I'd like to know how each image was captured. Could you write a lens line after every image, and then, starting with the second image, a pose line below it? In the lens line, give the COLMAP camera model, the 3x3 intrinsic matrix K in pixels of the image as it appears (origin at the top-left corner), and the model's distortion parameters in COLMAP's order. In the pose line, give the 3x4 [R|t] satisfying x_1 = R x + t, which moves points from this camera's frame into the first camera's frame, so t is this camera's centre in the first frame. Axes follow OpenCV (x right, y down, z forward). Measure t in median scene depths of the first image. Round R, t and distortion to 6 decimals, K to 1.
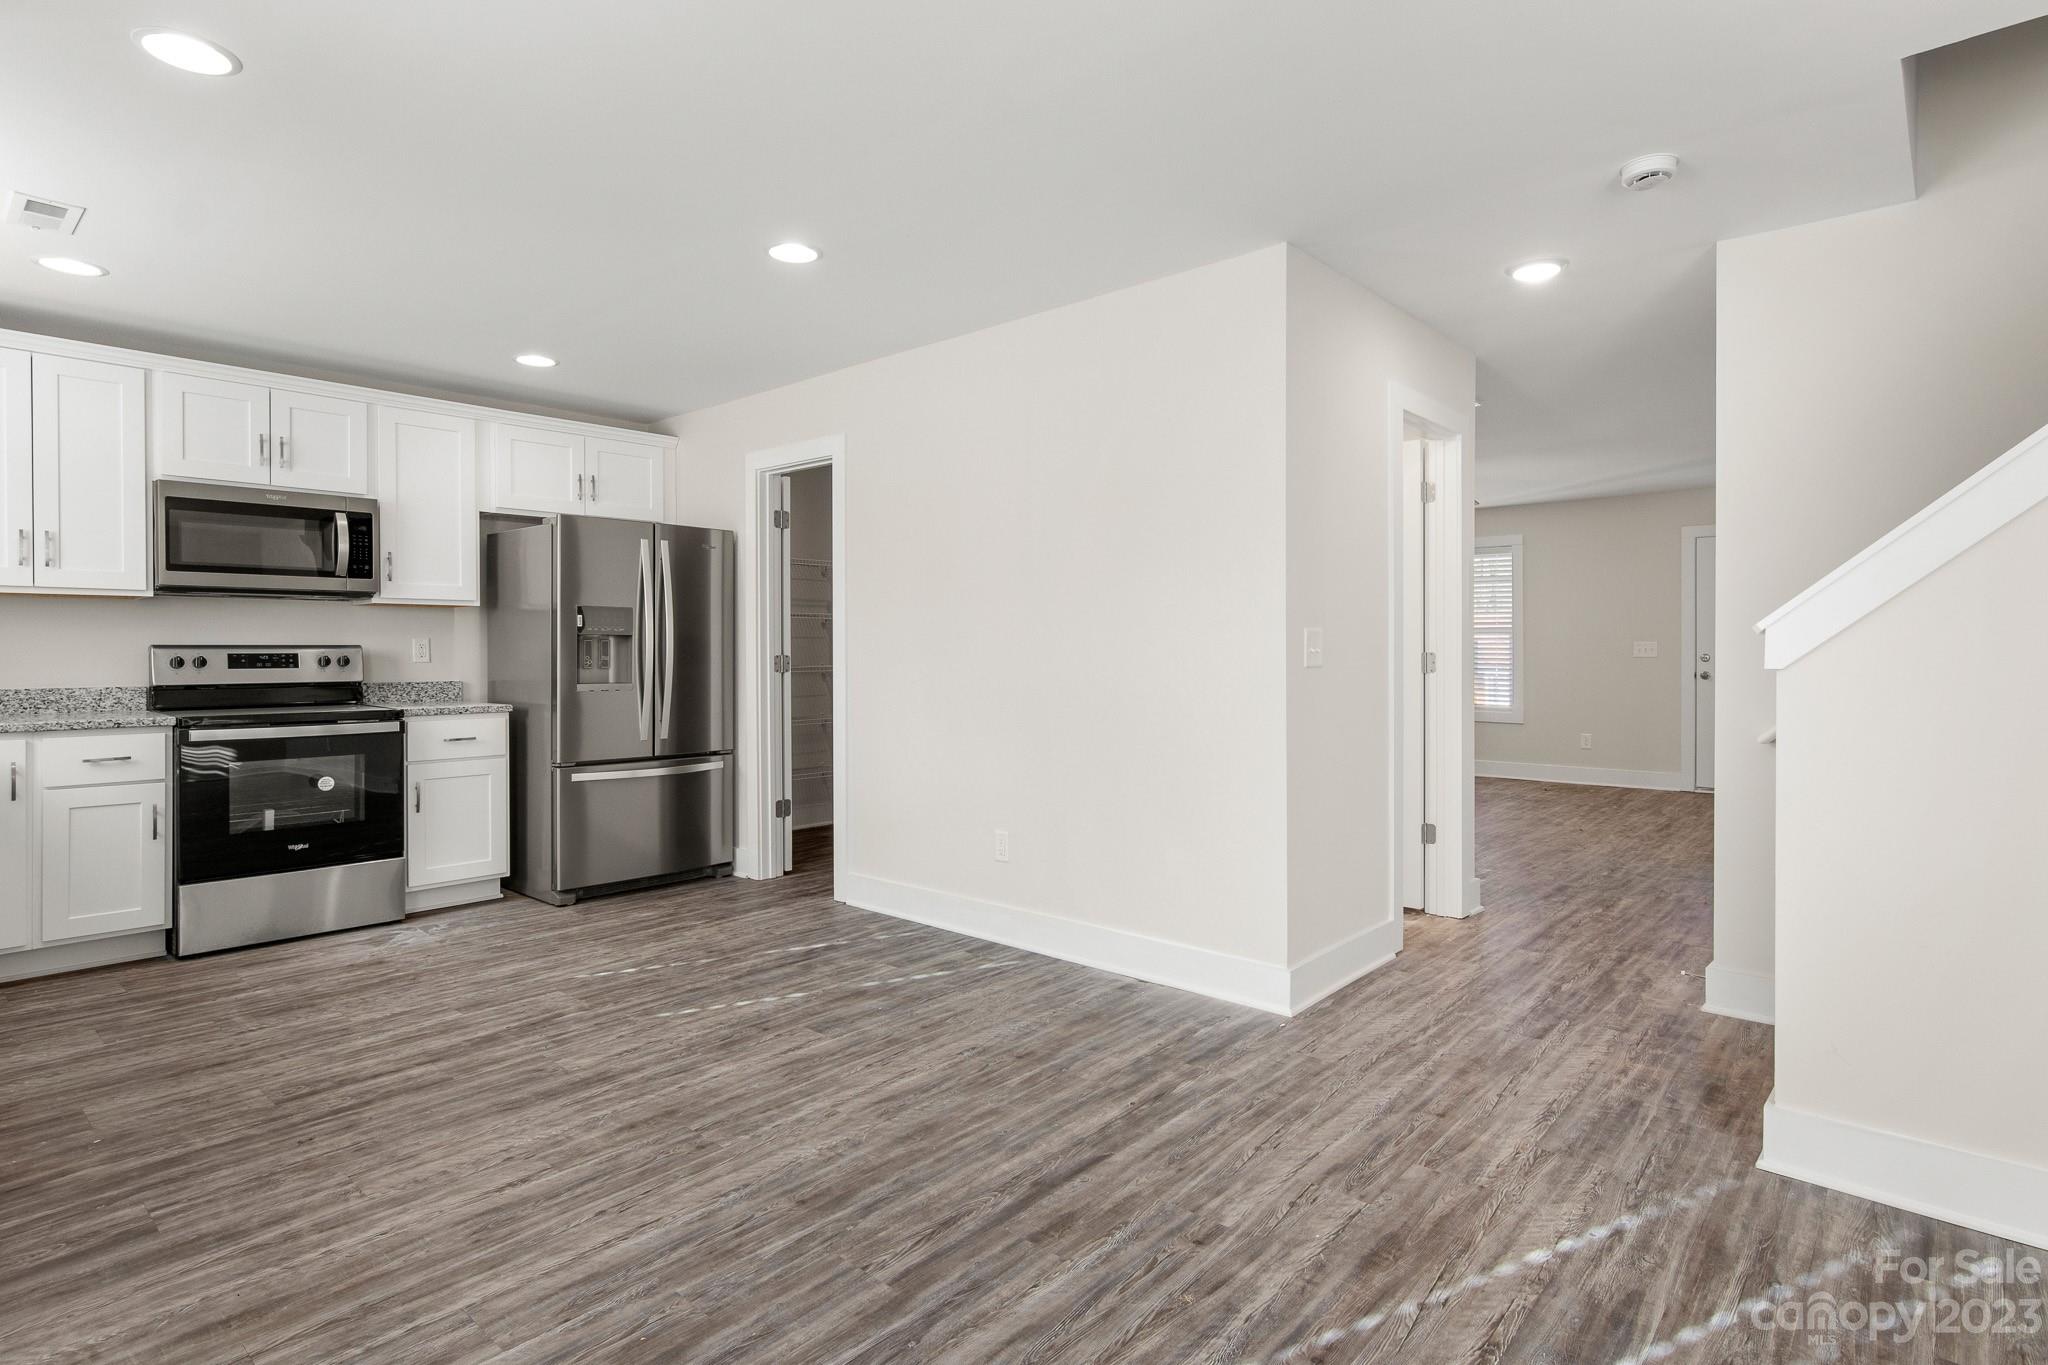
lens RADIAL K [[1053.5, 0, 1028.0], [0, 1053.5, 661.8], [0, 0, 1]] dist [0.002655, 0.000906]
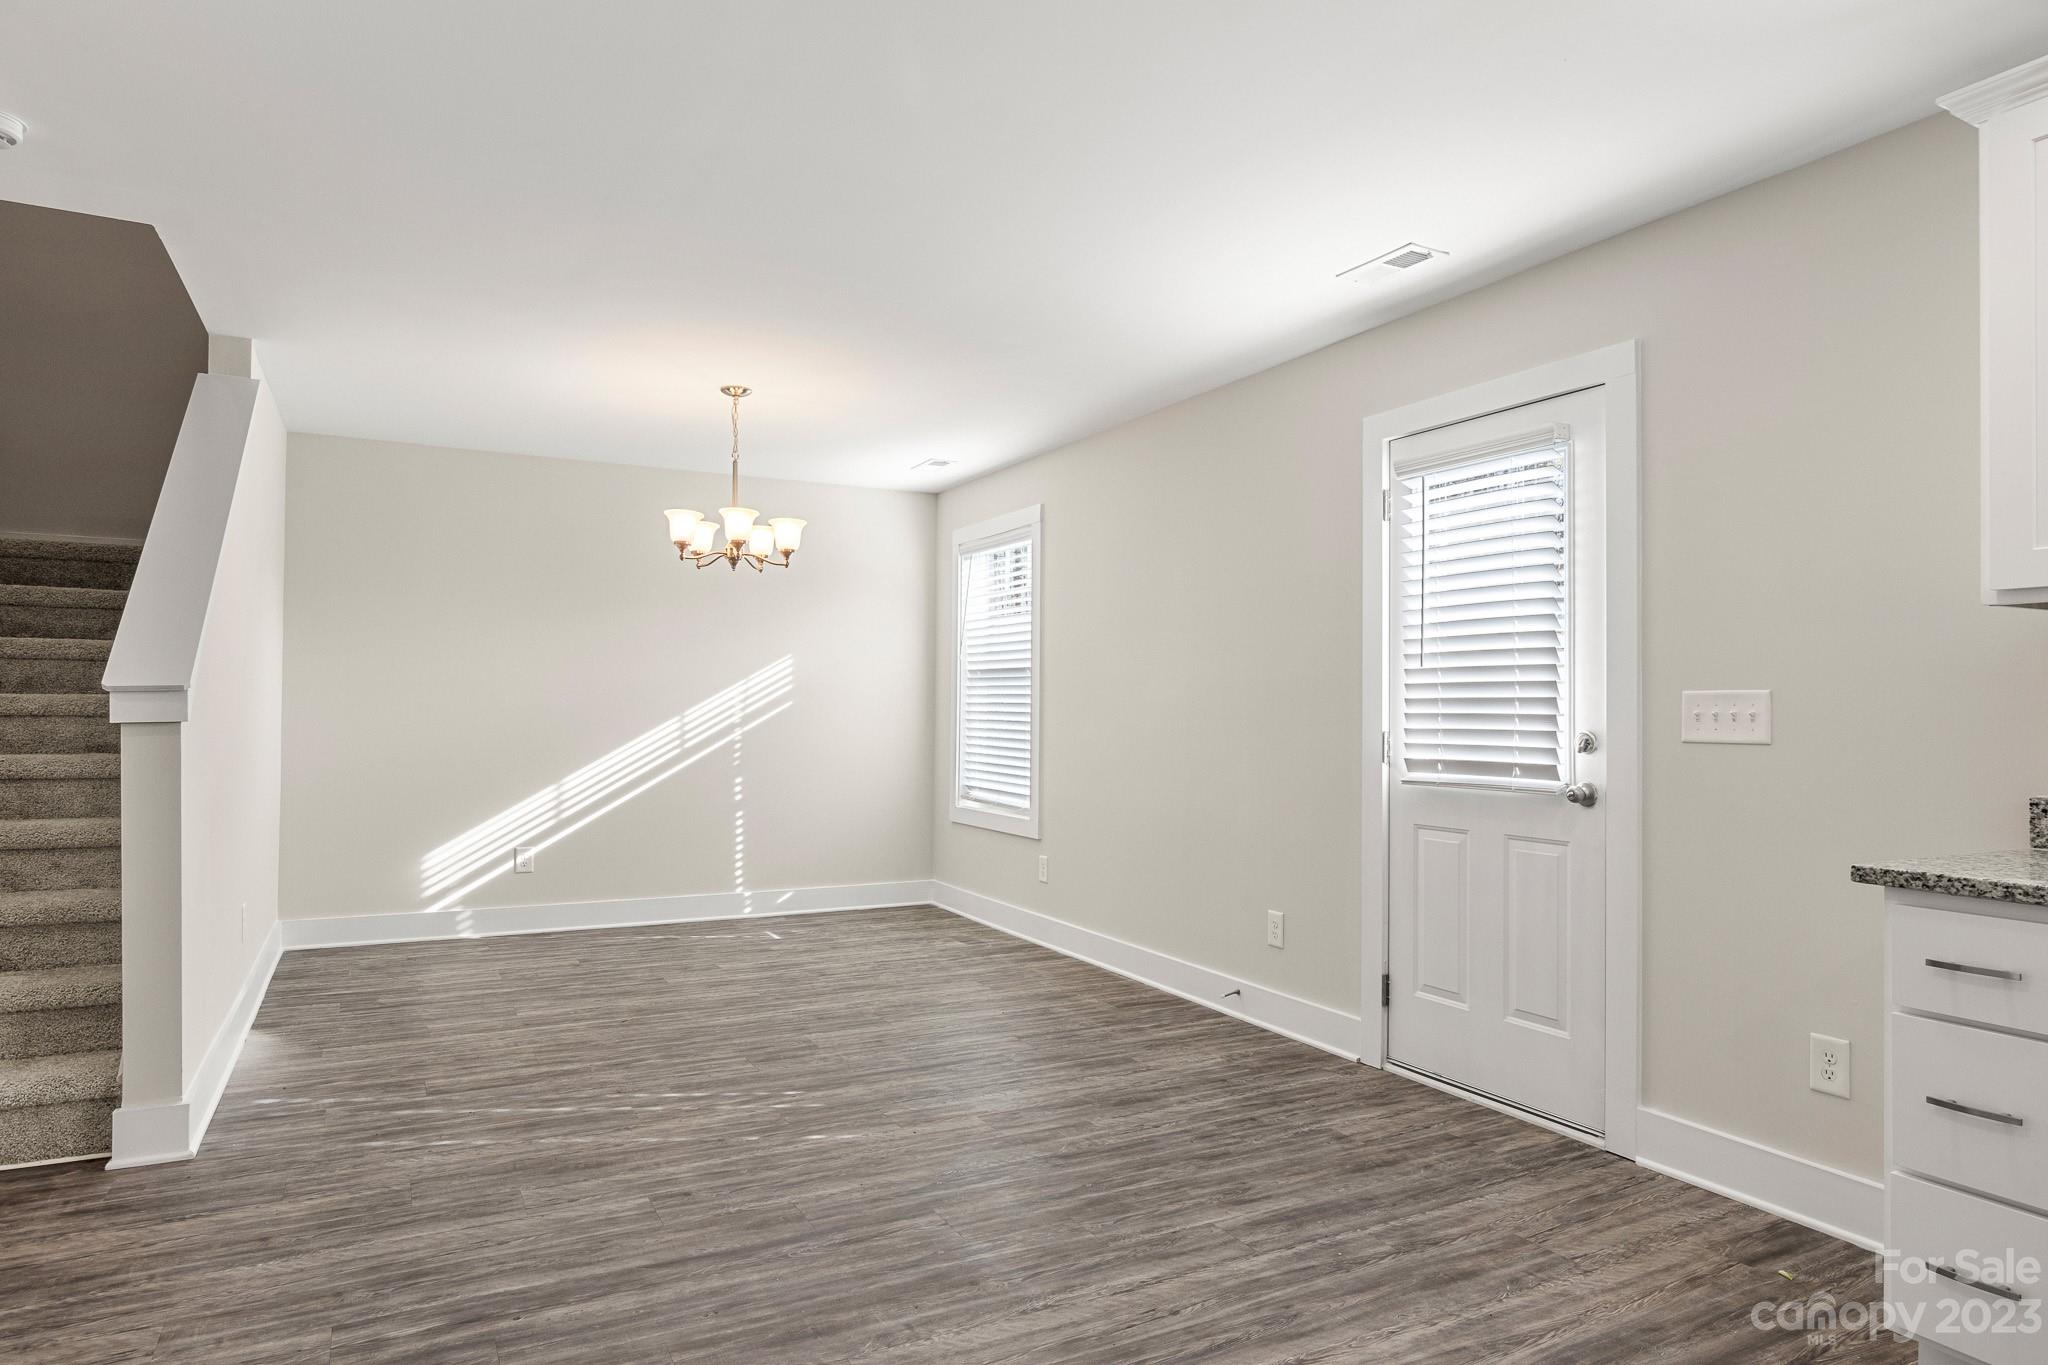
lens RADIAL K [[1221.3, 0, 1033.9], [0, 1221.3, 694.6], [0, 0, 1]] dist [-0.000094, 0.001316]
pose [[-0.940517, -0.003725, 0.339725, -0.350974], [-0.004794, 0.999986, -0.002306, -0.013552], [-0.339712, -0.003798, -0.940522, 1.108221]]
